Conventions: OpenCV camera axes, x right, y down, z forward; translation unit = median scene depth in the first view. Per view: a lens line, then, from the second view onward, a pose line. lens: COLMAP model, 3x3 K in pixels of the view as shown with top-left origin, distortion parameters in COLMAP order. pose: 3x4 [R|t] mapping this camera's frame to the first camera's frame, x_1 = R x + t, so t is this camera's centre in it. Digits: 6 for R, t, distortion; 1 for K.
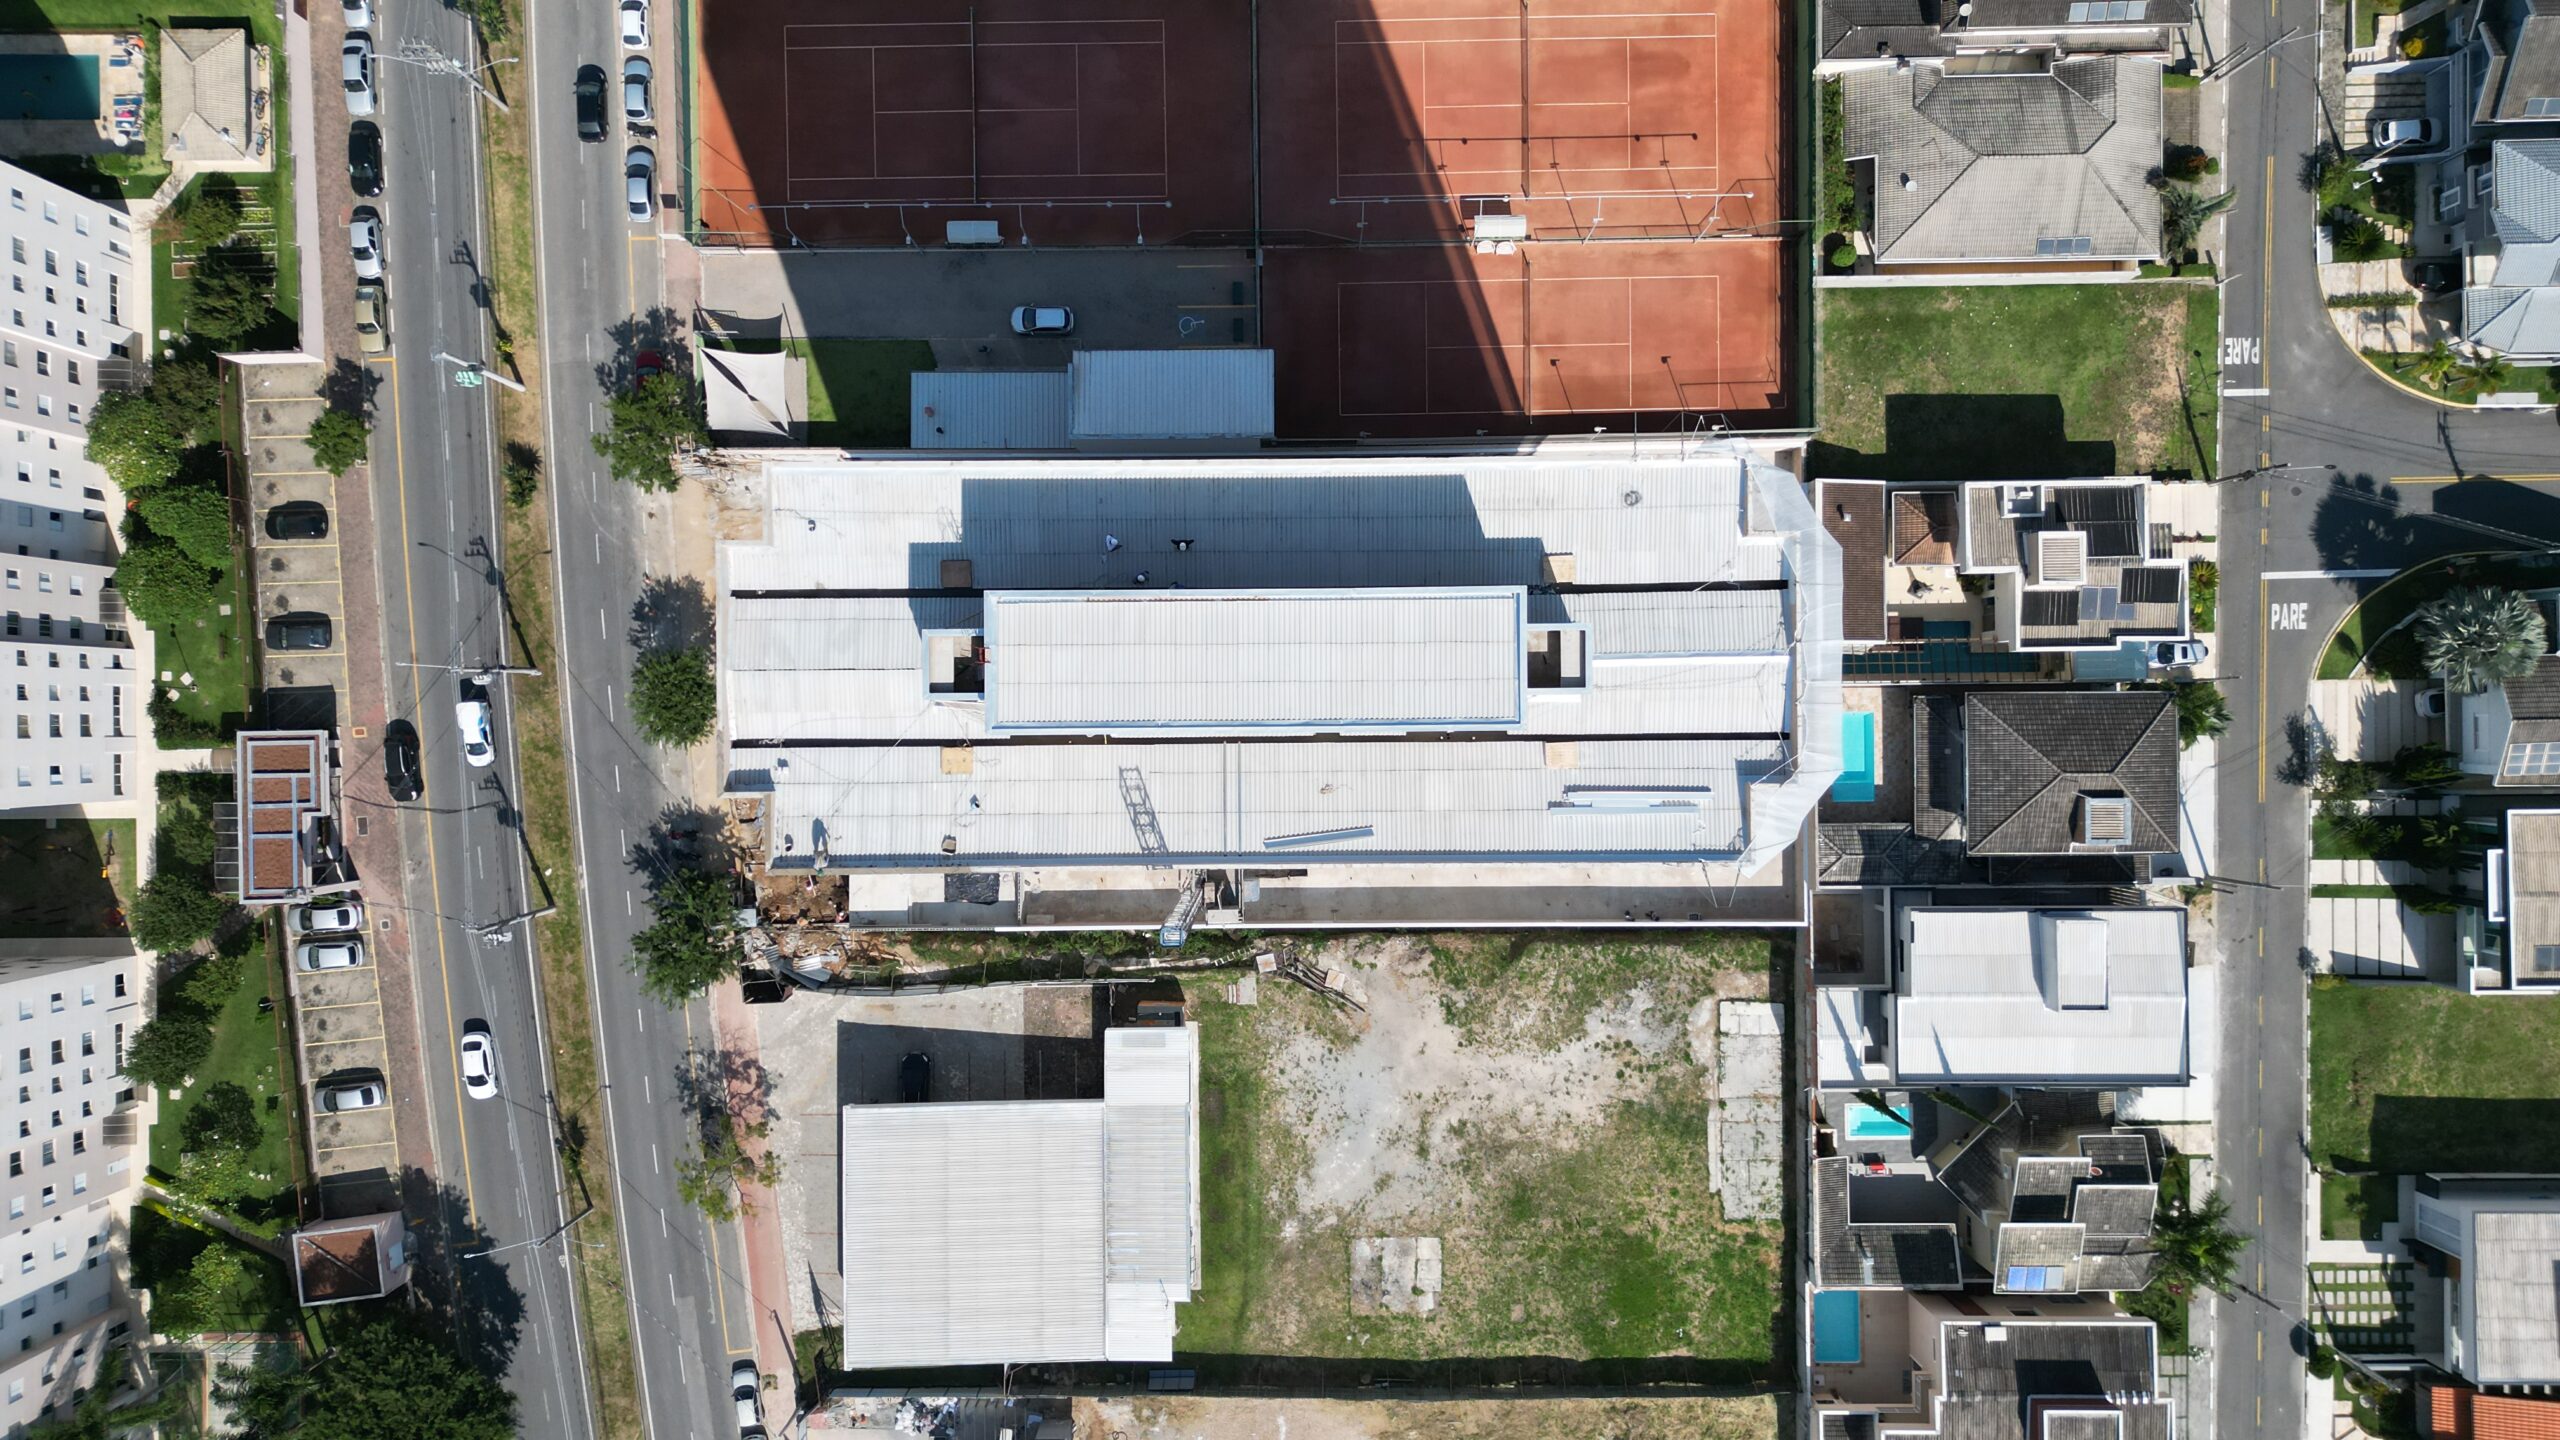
lens RADIAL K [[1792.3, 0, 1278.2], [0, 1792.3, 702.3], [0, 0, 1]] dist [0.060171, -0.053313]
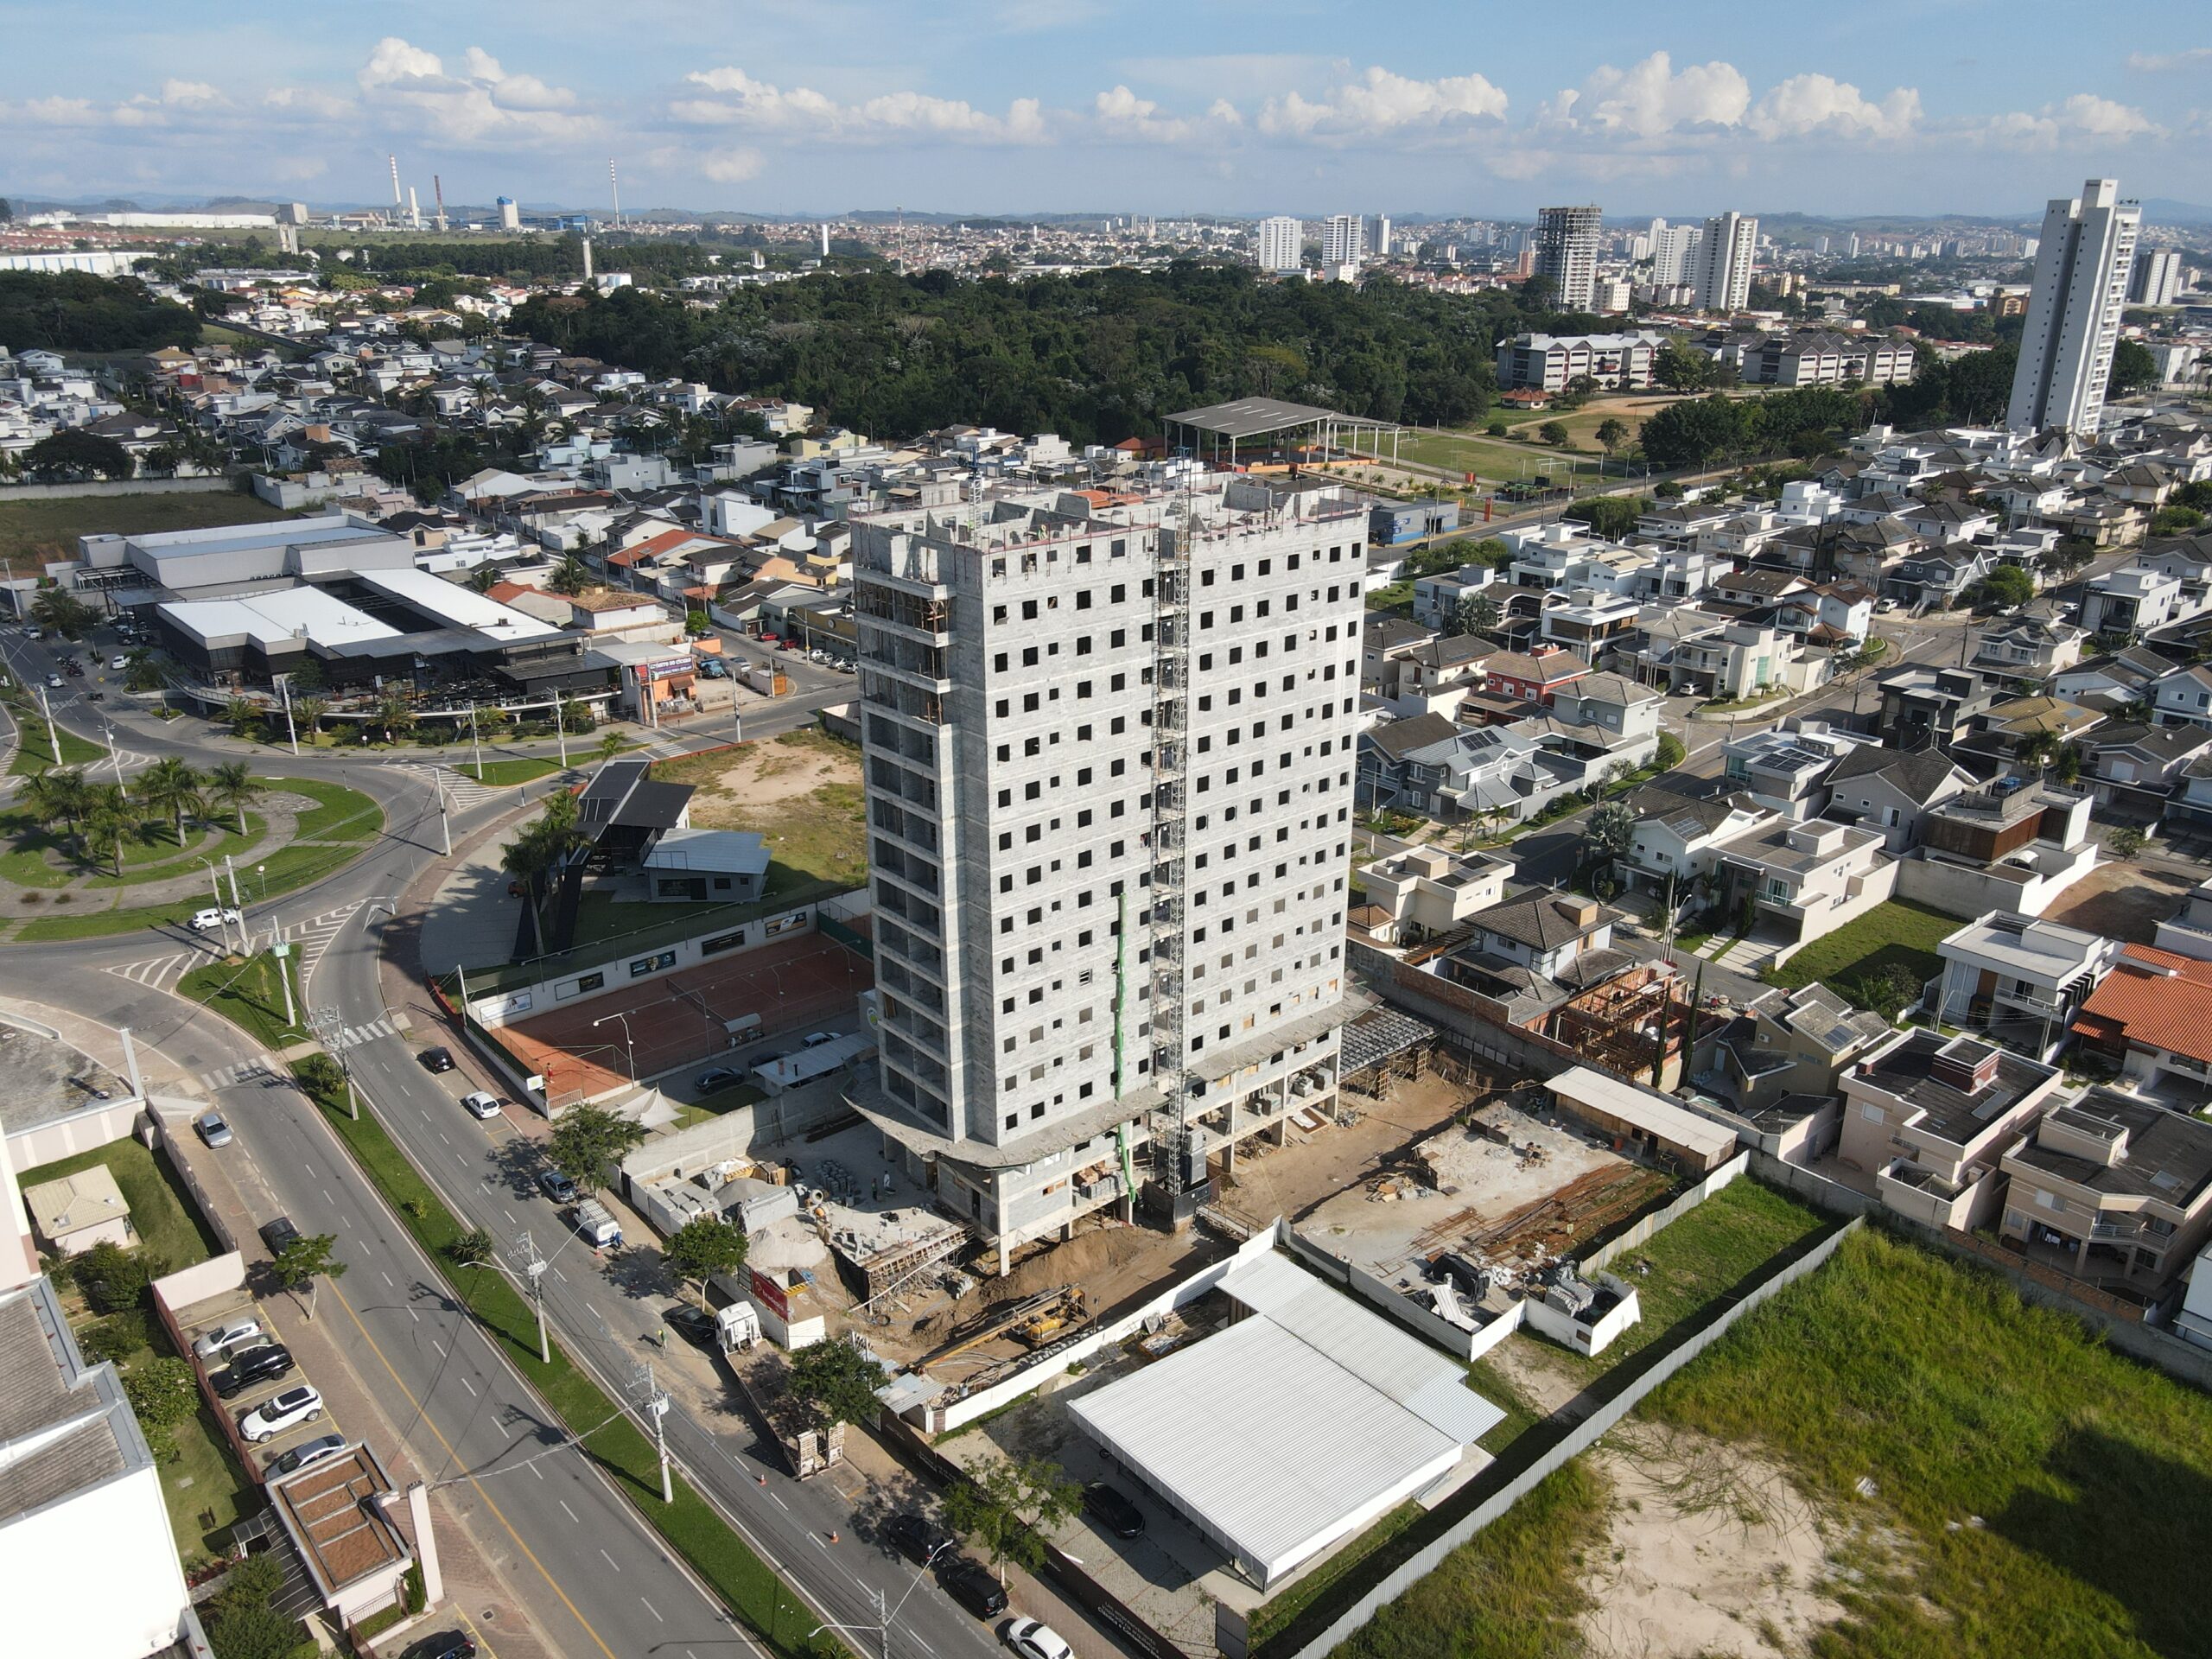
lens RADIAL K [[1623.2, 0, 1097.1], [0, 1623.2, 831.4], [0, 0, 1]] dist [0.001945, 0.017659]
pose [[0.766276, -0.218586, 0.604187, -0.681940], [0.642508, 0.263742, -0.719460, 0.771951], [-0.002086, 0.939500, 0.342543, 0.435984]]
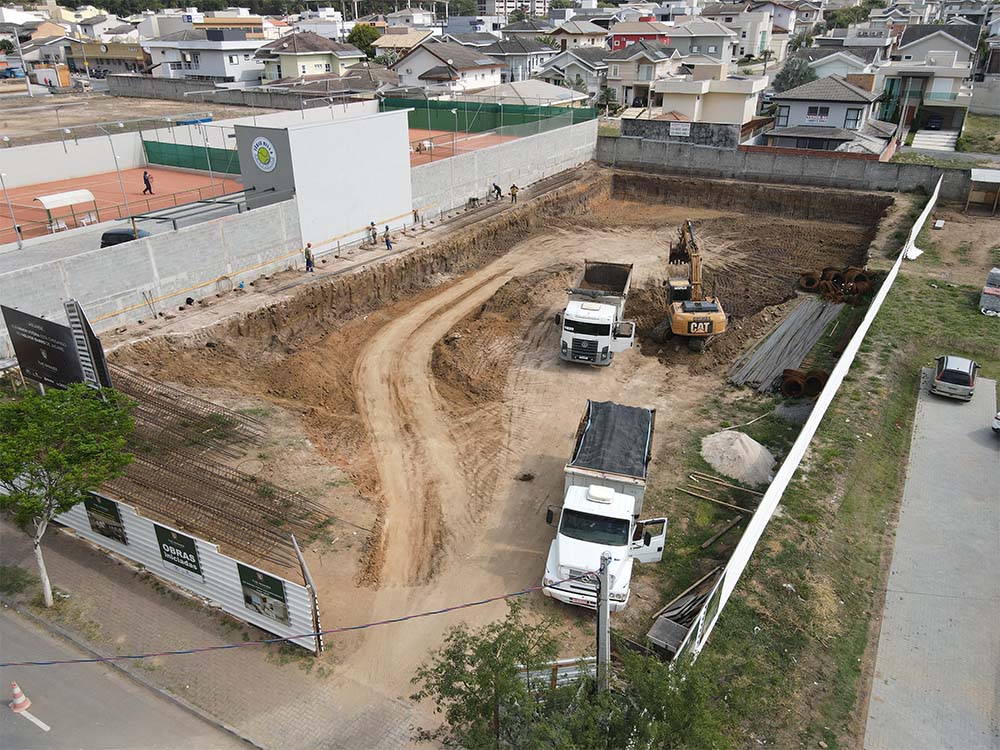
lens RADIAL K [[733.8, 0, 496.7], [0, 733.8, 375.6], [0, 0, 1]] dist [0.001945, 0.017659]
pose [[0.515362, -0.367247, 0.774294, -0.399023], [0.856964, 0.216740, -0.467586, 0.158056], [0.003899, 0.904518, 0.426417, 0.917869]]
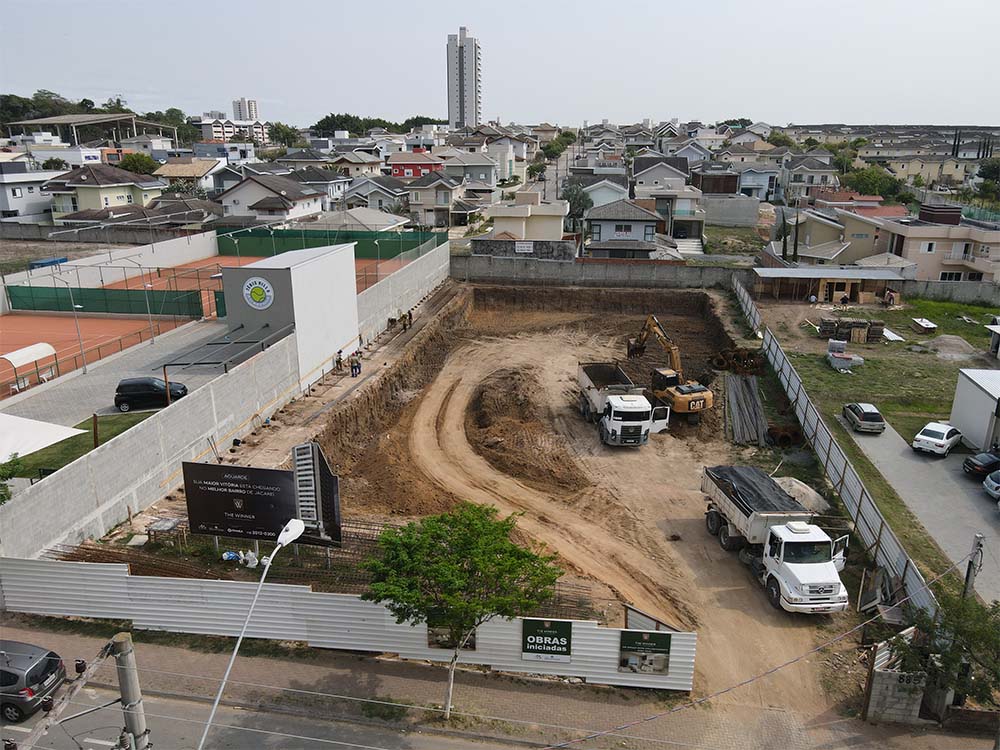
lens RADIAL K [[733.8, 0, 495.5], [0, 733.8, 379.7], [0, 0, 1]] dist [0.001945, 0.017659]
pose [[0.160304, -0.294942, 0.941972, -0.488550], [0.987067, 0.047159, -0.153212, 0.032544], [0.000766, 0.954351, 0.298687, 0.902870]]
